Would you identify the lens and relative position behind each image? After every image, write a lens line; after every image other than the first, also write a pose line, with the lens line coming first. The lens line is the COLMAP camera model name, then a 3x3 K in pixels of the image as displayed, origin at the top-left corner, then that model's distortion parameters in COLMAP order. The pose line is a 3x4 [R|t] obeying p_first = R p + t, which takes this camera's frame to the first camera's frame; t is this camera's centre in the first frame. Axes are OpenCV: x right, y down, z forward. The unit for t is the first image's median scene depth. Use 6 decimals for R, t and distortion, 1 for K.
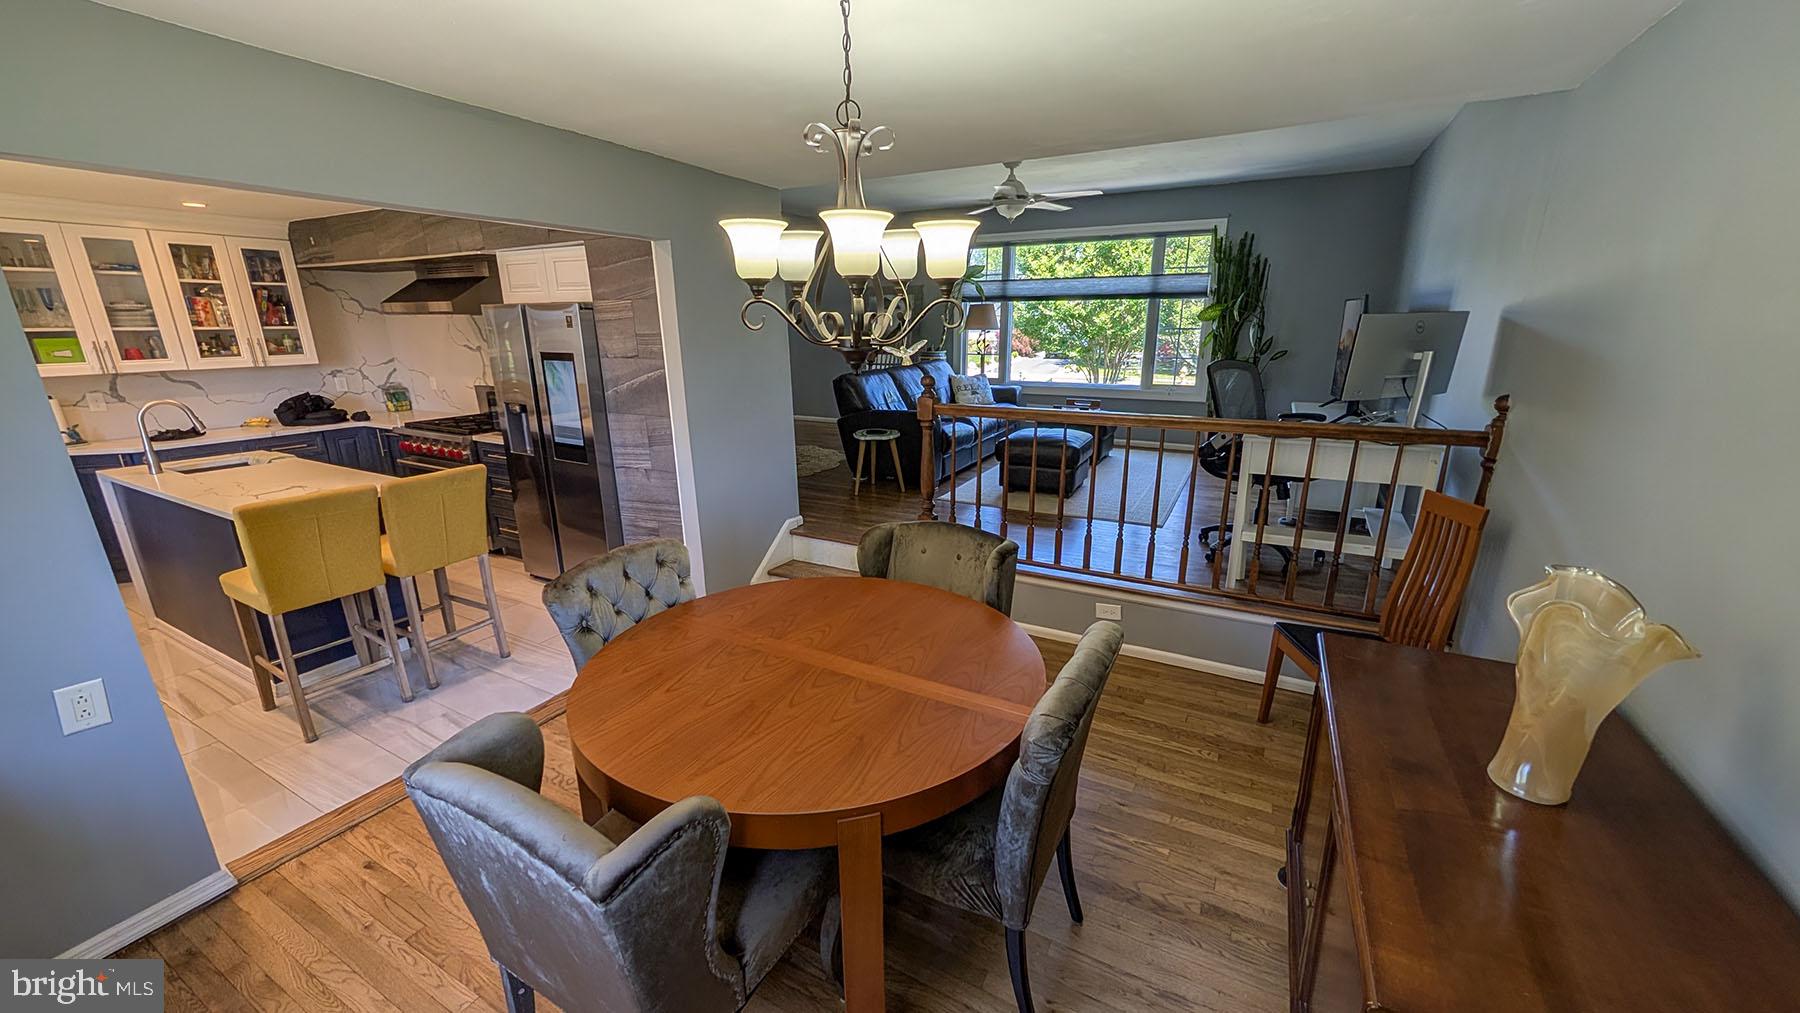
lens RADIAL K [[675.3, 0, 905.0], [0, 675.3, 513.7], [0, 0, 1]] dist [0.000867, -0.000316]
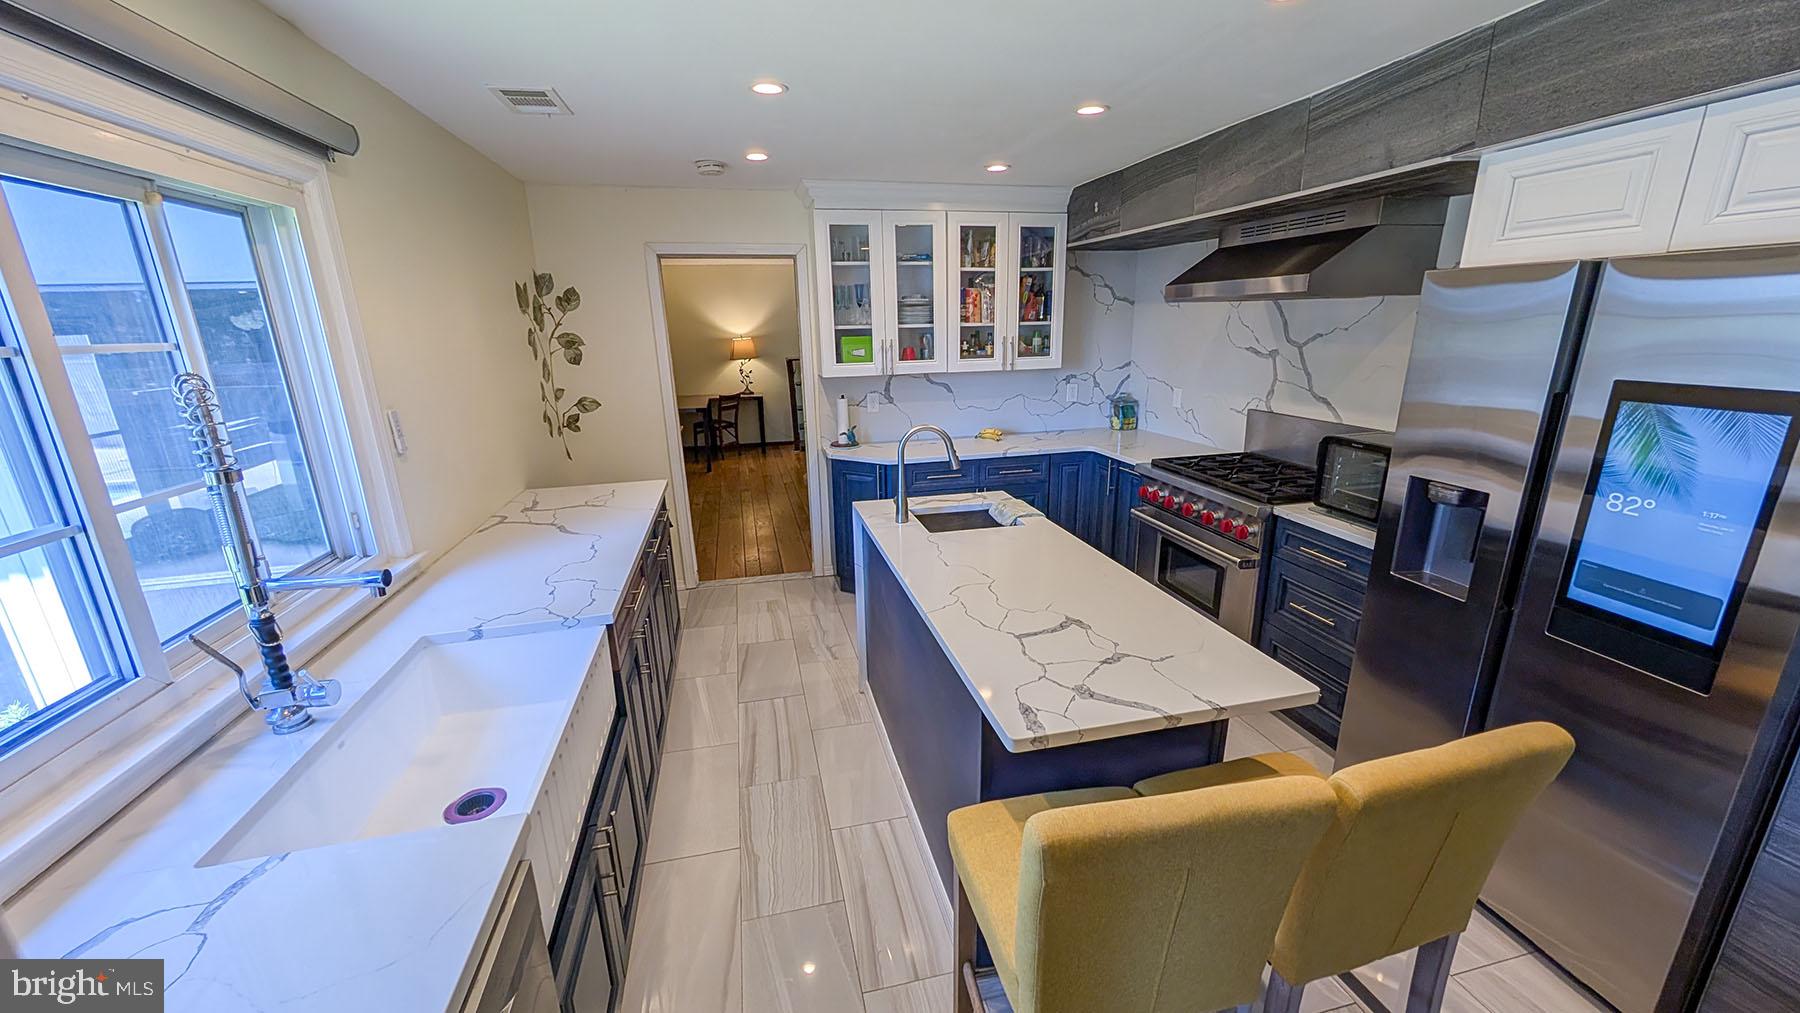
lens RADIAL K [[675.3, 0, 901.1], [0, 675.3, 513.4], [0, 0, 1]] dist [0.000867, -0.000316]
pose [[0.668364, 0.193982, -0.718095, -0.428377], [-0.186775, 0.978233, 0.090414, -0.100263], [0.720003, 0.073692, 0.690047, 0.359269]]
